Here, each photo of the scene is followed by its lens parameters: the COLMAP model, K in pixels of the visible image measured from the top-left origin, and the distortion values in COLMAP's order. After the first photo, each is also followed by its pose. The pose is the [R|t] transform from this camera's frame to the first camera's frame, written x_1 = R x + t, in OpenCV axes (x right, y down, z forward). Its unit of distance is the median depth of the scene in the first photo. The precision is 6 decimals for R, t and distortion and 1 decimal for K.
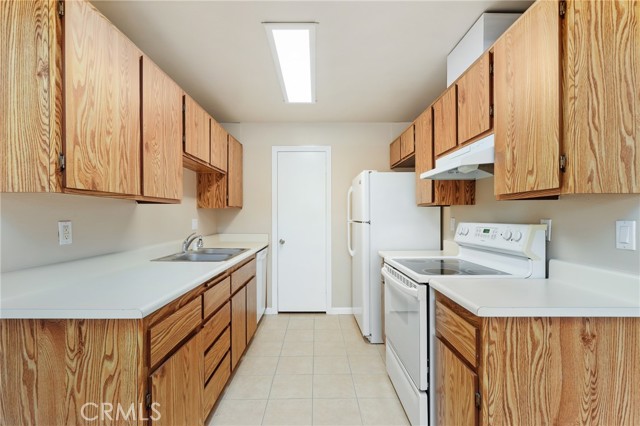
lens RADIAL K [[293.7, 0, 323.5], [0, 293.7, 221.0], [0, 0, 1]] dist [0.002558, -0.001318]
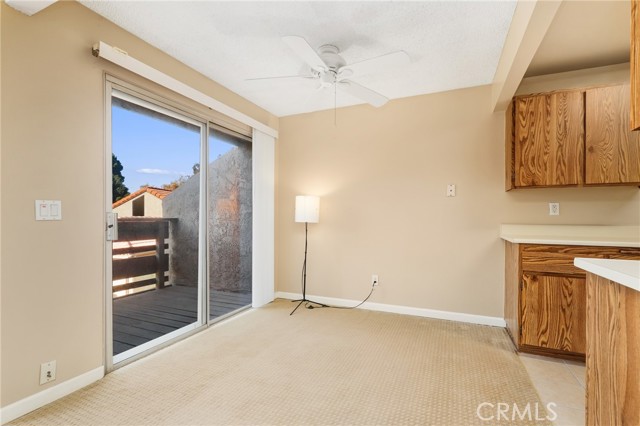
lens RADIAL K [[293.7, 0, 319.0], [0, 293.7, 217.2], [0, 0, 1]] dist [0.002558, -0.001318]
pose [[-0.406818, -0.001082, -0.913509, 0.972263], [-0.019550, 0.999781, 0.007522, 0.074298], [0.913300, 0.020919, -0.406750, 0.280446]]
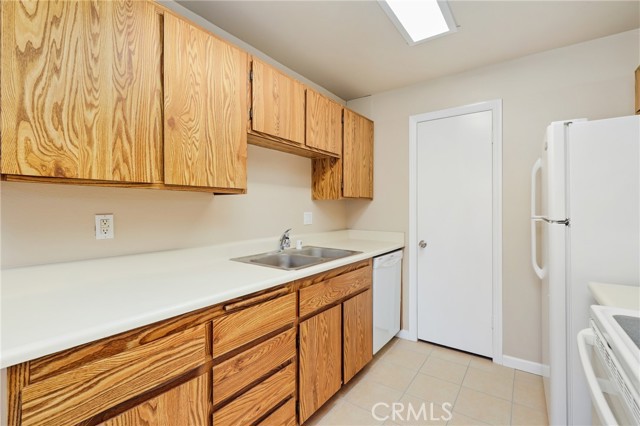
lens RADIAL K [[293.7, 0, 323.4], [0, 293.7, 209.7], [0, 0, 1]] dist [0.002558, -0.001318]
pose [[0.804066, 0.003650, -0.594530, 0.164073], [-0.011905, 0.999880, -0.009962, -0.009105], [0.594422, 0.015088, 0.804012, 0.457844]]
